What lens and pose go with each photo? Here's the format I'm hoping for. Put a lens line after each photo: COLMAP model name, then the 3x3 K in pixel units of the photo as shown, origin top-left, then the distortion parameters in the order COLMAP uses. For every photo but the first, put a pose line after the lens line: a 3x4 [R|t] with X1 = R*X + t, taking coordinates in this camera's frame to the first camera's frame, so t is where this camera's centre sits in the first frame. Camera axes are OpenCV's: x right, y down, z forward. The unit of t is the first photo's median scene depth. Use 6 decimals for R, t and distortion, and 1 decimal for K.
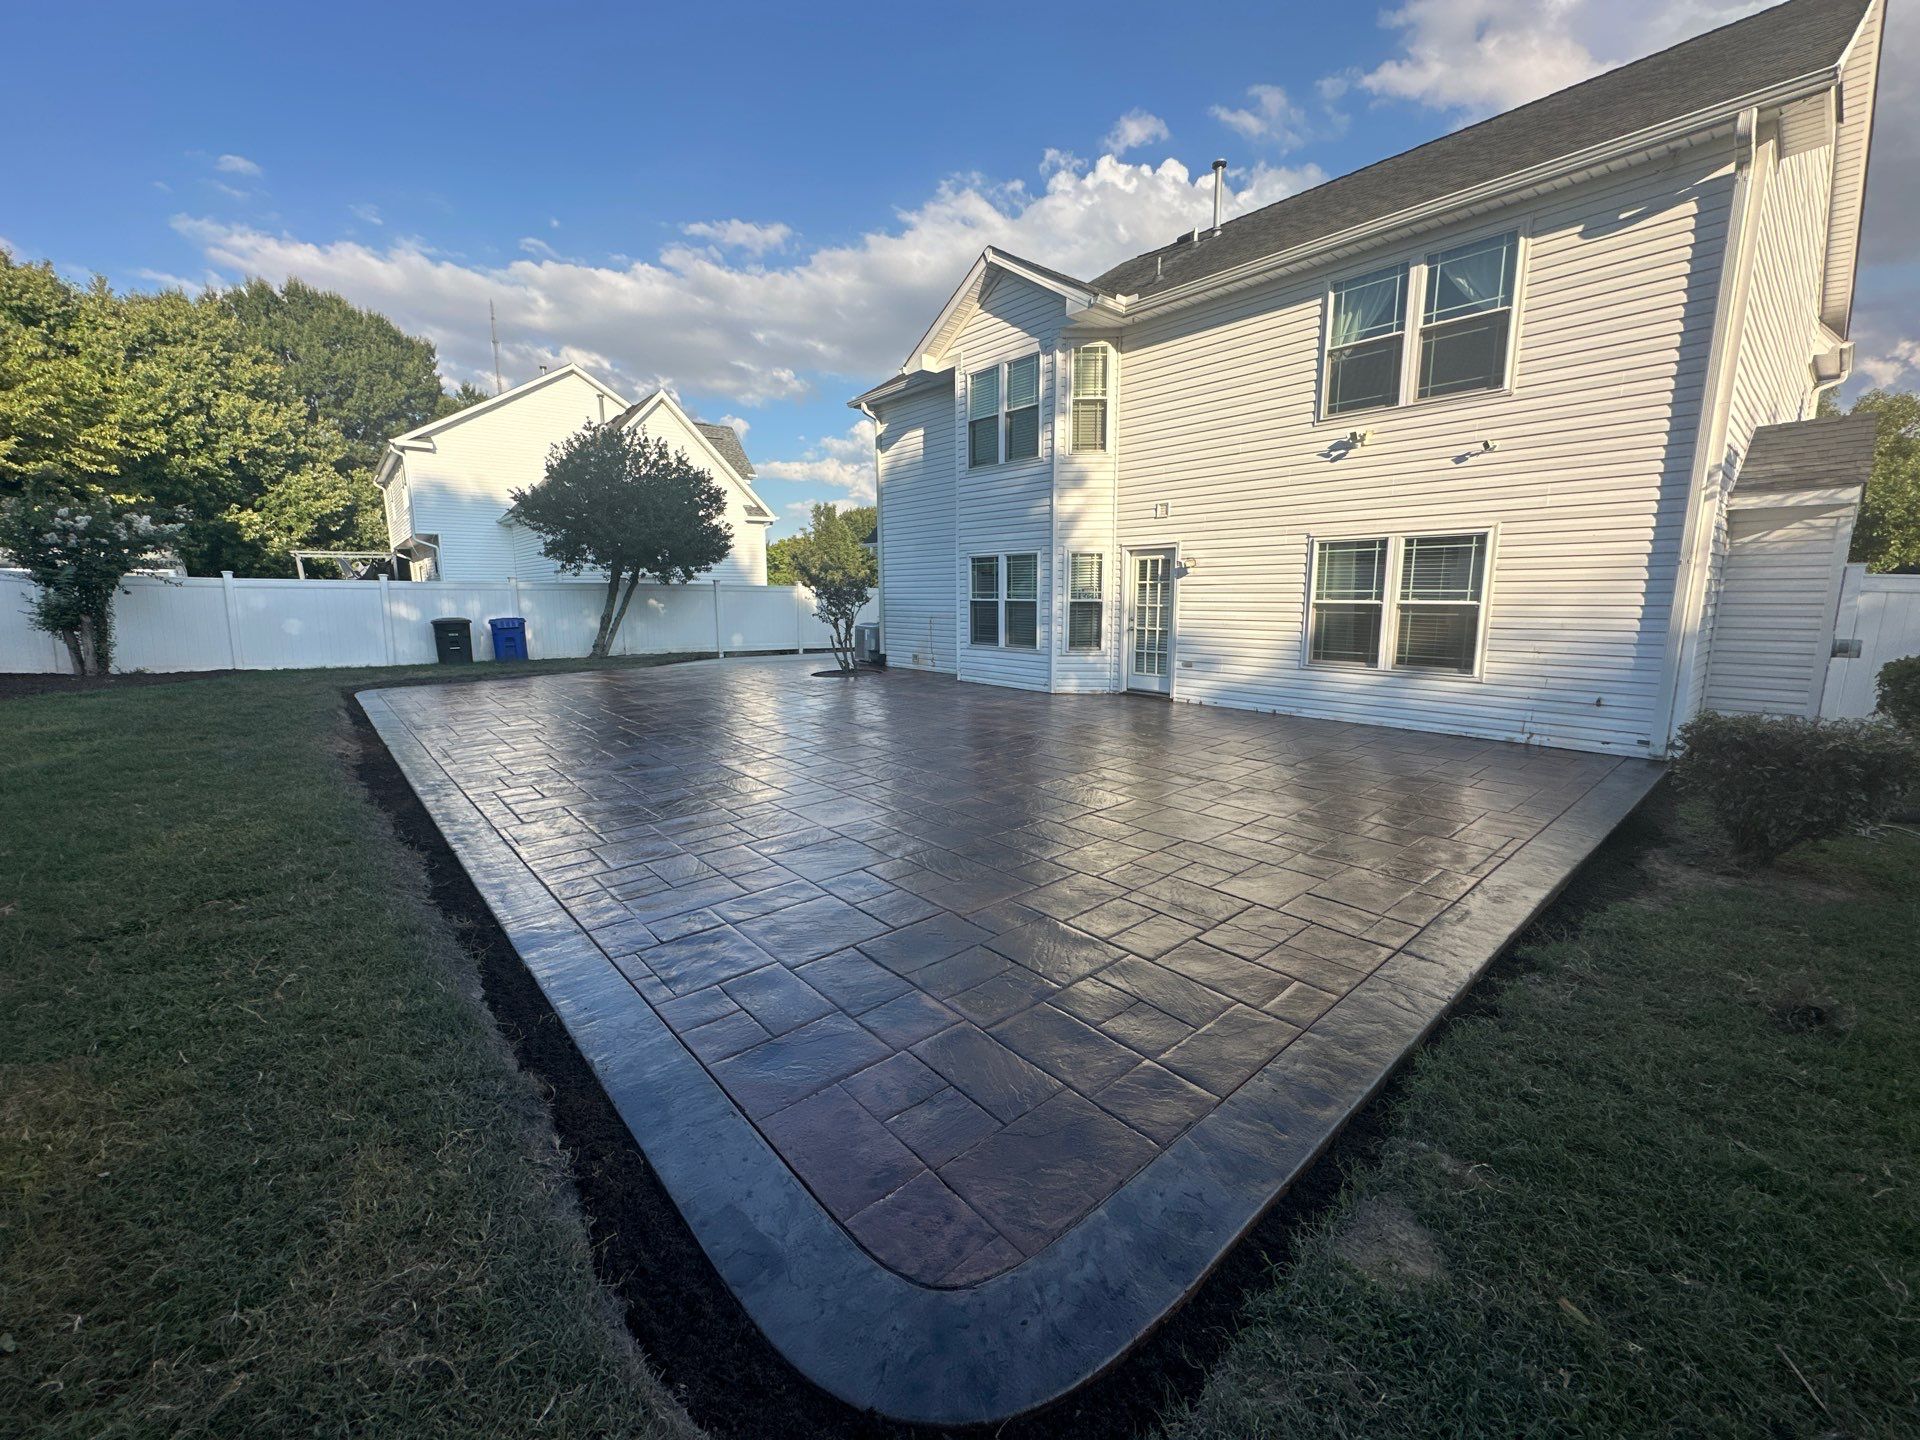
lens RADIAL K [[766.1, 0, 956.2], [0, 766.1, 718.4], [0, 0, 1]] dist [-0.001331, 0.000175]
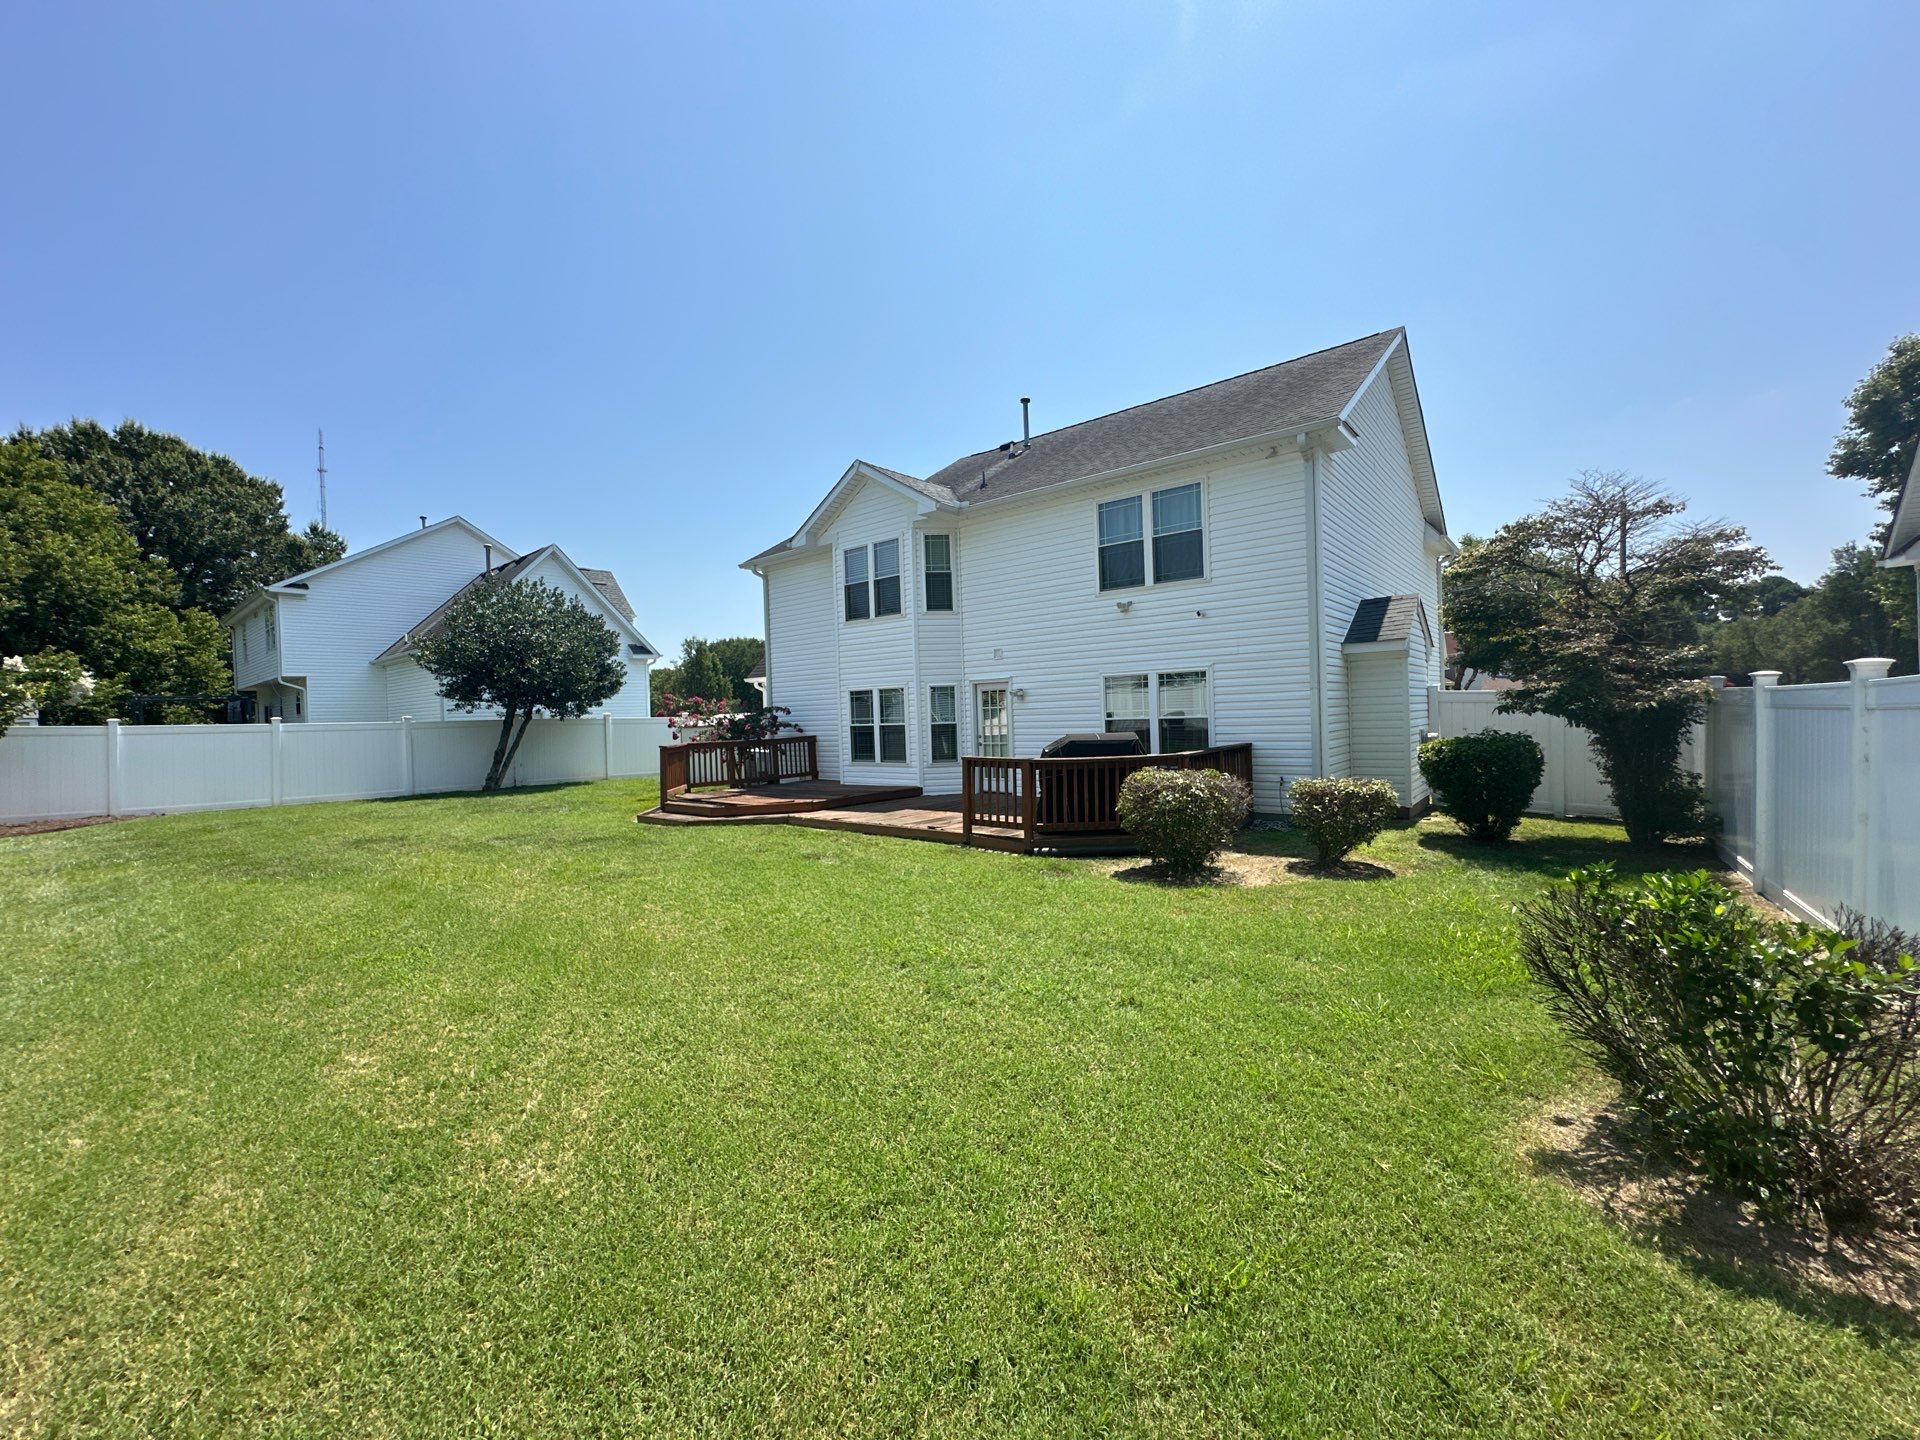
lens RADIAL K [[766.1, 0, 956.2], [0, 766.1, 718.4], [0, 0, 1]] dist [-0.001331, 0.000175]
pose [[0.984813, -0.029161, 0.171155, -0.015810], [0.056084, 0.986376, -0.154650, 0.021206], [-0.164313, 0.161901, 0.973031, -0.140173]]
